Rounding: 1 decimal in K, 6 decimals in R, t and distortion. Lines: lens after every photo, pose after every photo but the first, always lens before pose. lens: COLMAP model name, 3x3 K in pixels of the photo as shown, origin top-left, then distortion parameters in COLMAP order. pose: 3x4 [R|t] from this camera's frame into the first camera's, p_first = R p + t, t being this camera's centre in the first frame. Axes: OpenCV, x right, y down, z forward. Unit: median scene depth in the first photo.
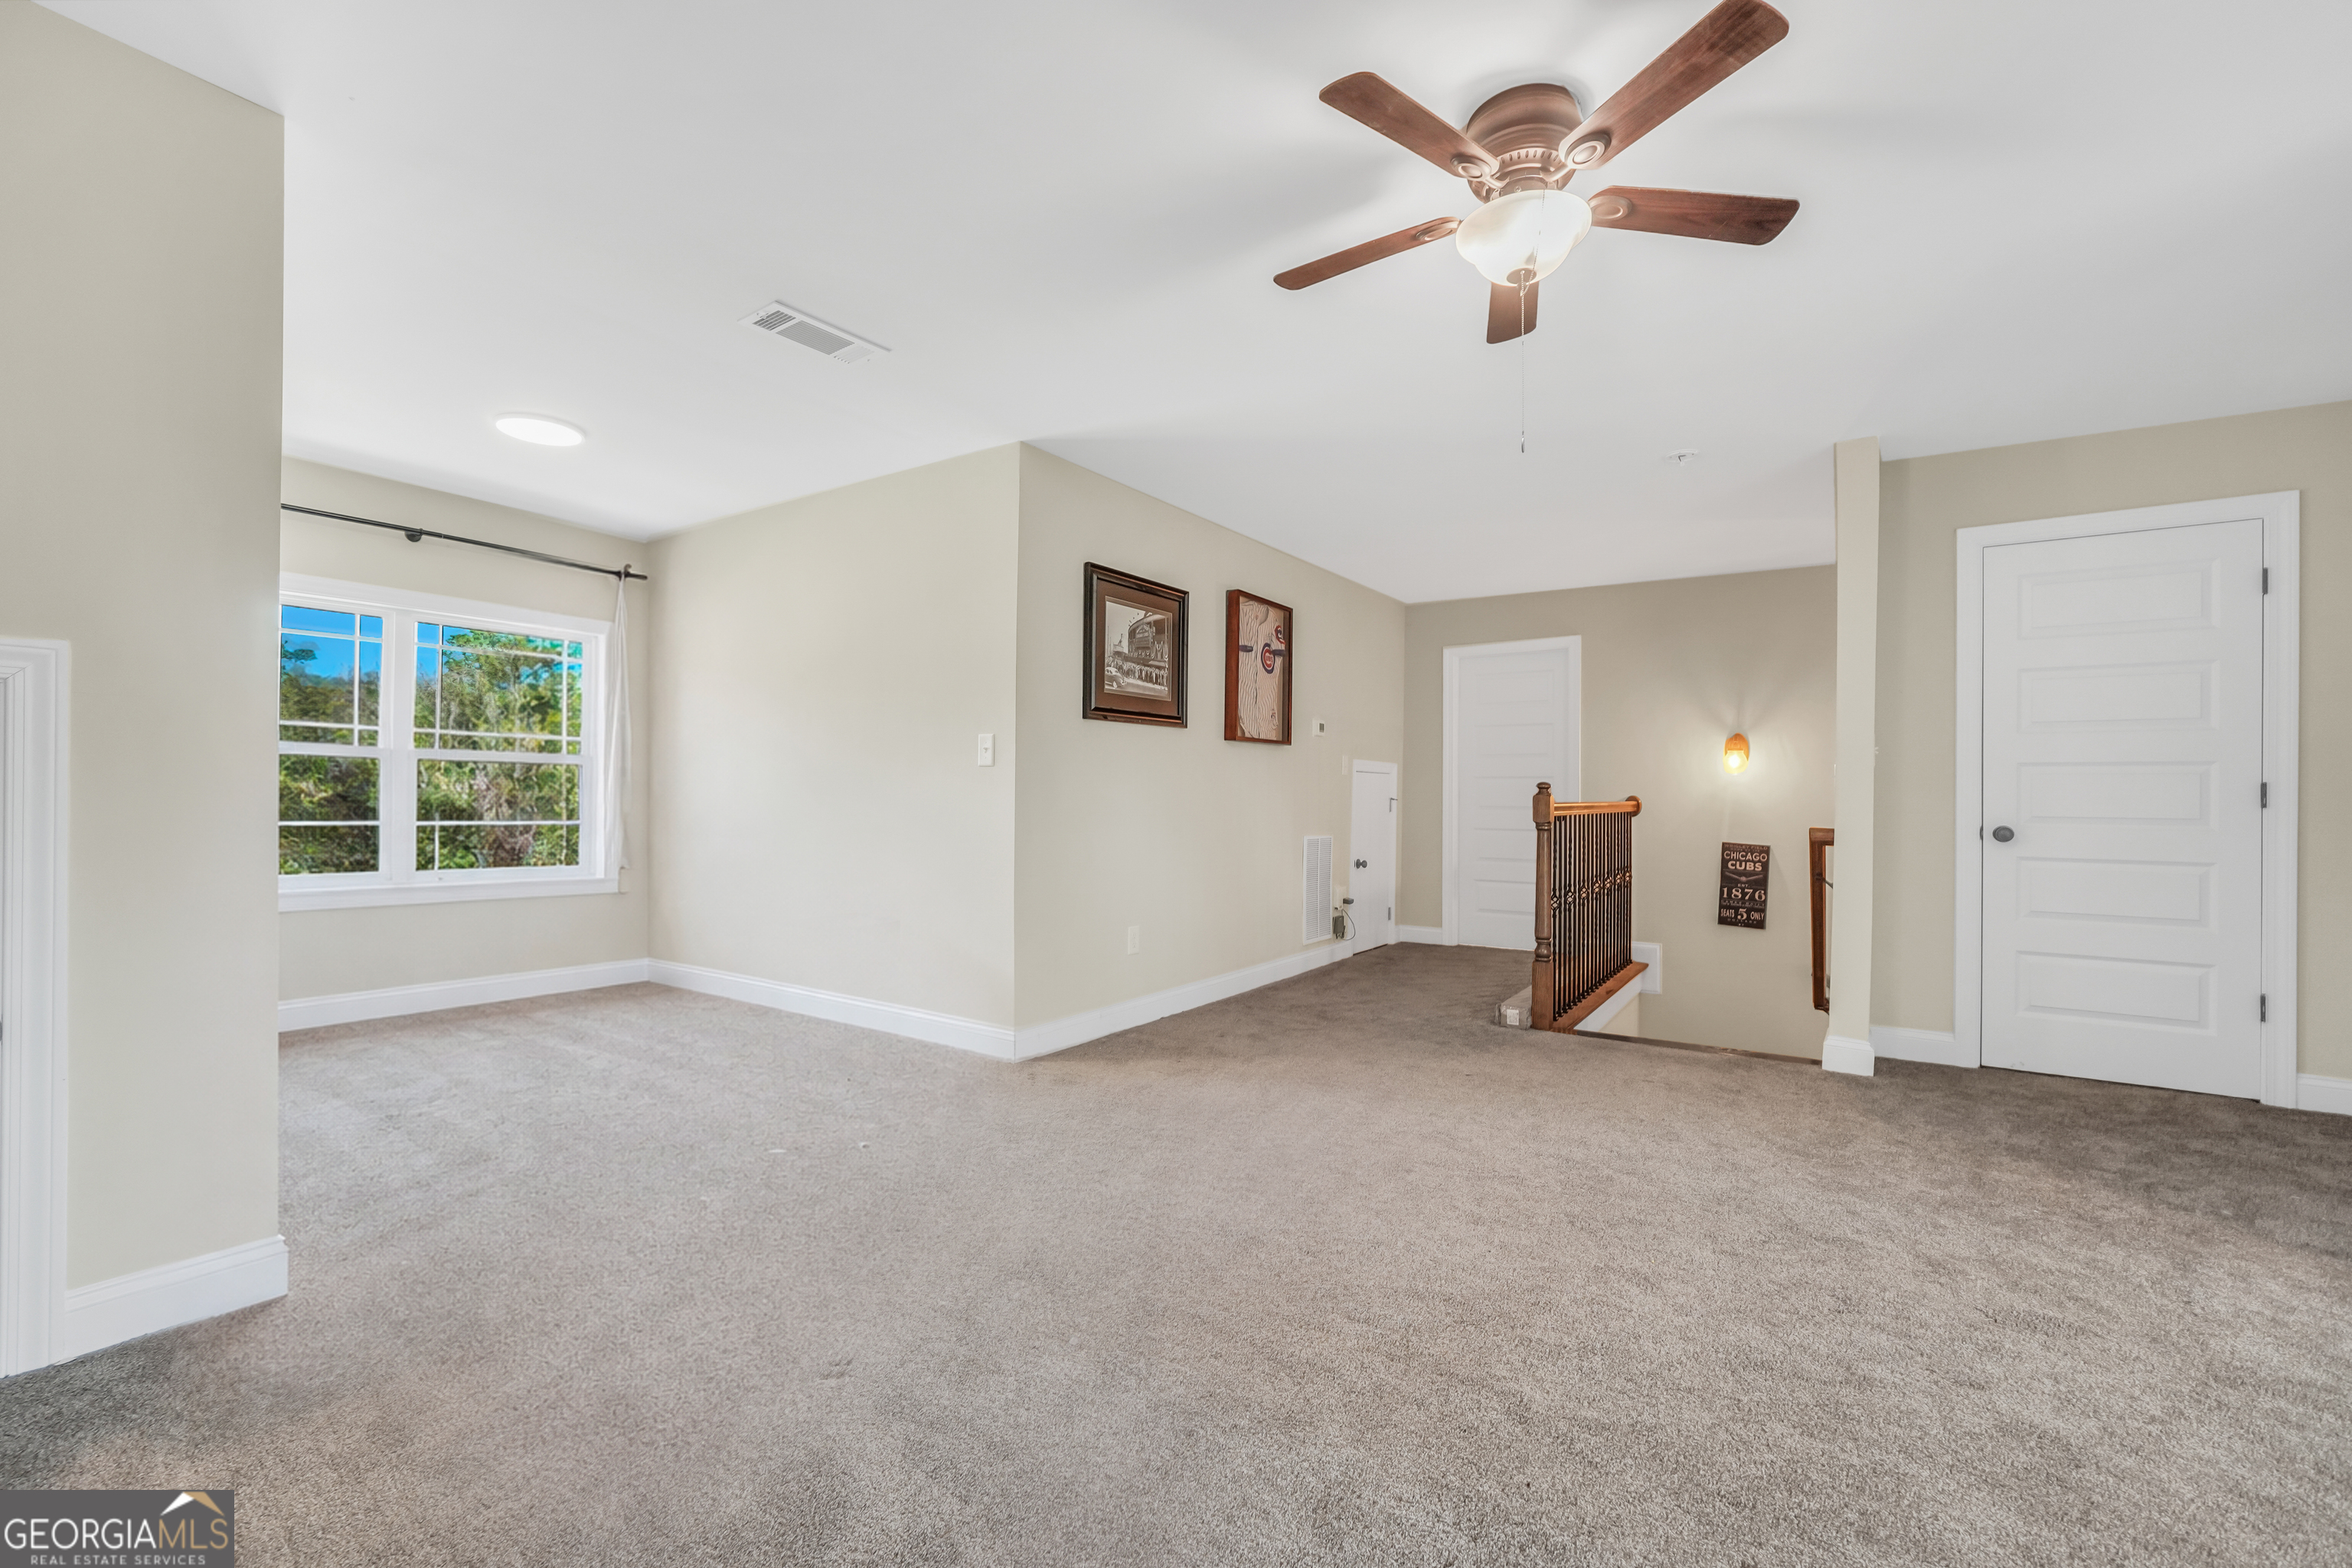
lens RADIAL K [[986.4, 0, 1176.9], [0, 986.4, 789.0], [0, 0, 1]] dist [0.000210, 0.000556]
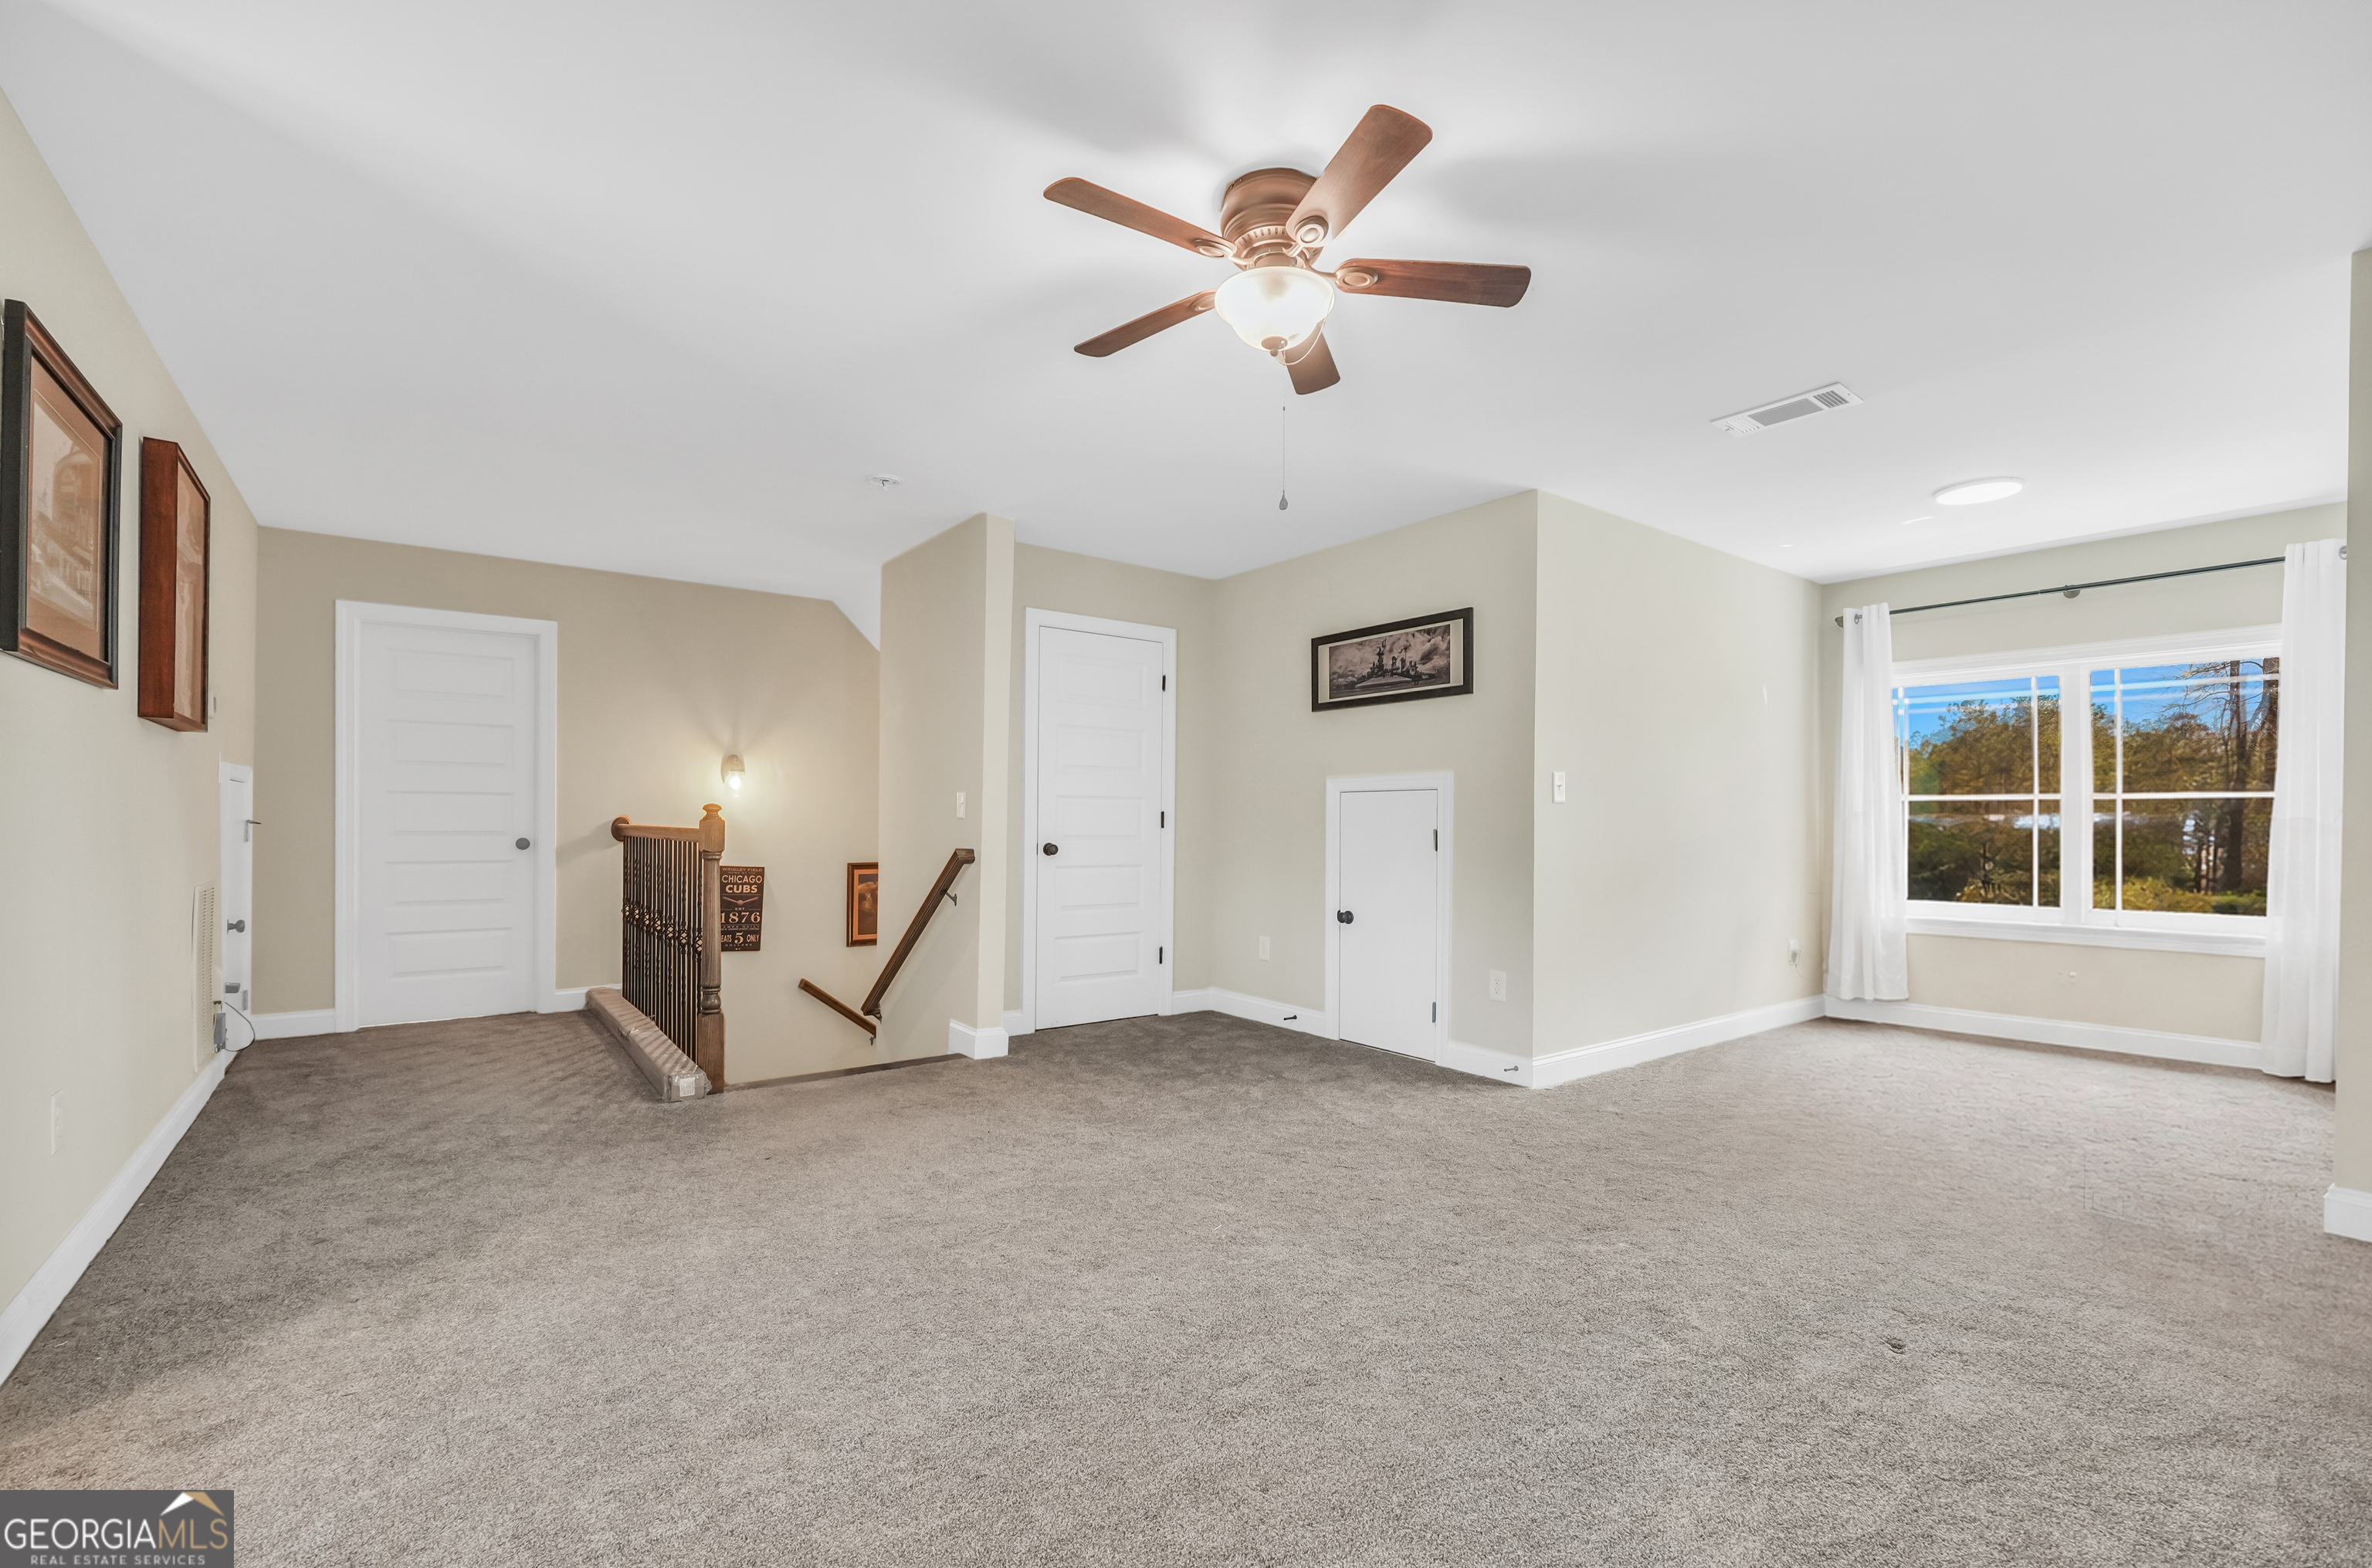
lens RADIAL K [[1034.9, 0, 1192.5], [0, 1034.9, 821.6], [0, 0, 1]] dist [-0.001450, 0.000443]
pose [[0.331754, -0.003370, 0.943360, -0.393153], [-0.011537, 0.999904, 0.007629, -0.003680], [-0.943295, -0.013414, 0.331684, 0.367766]]
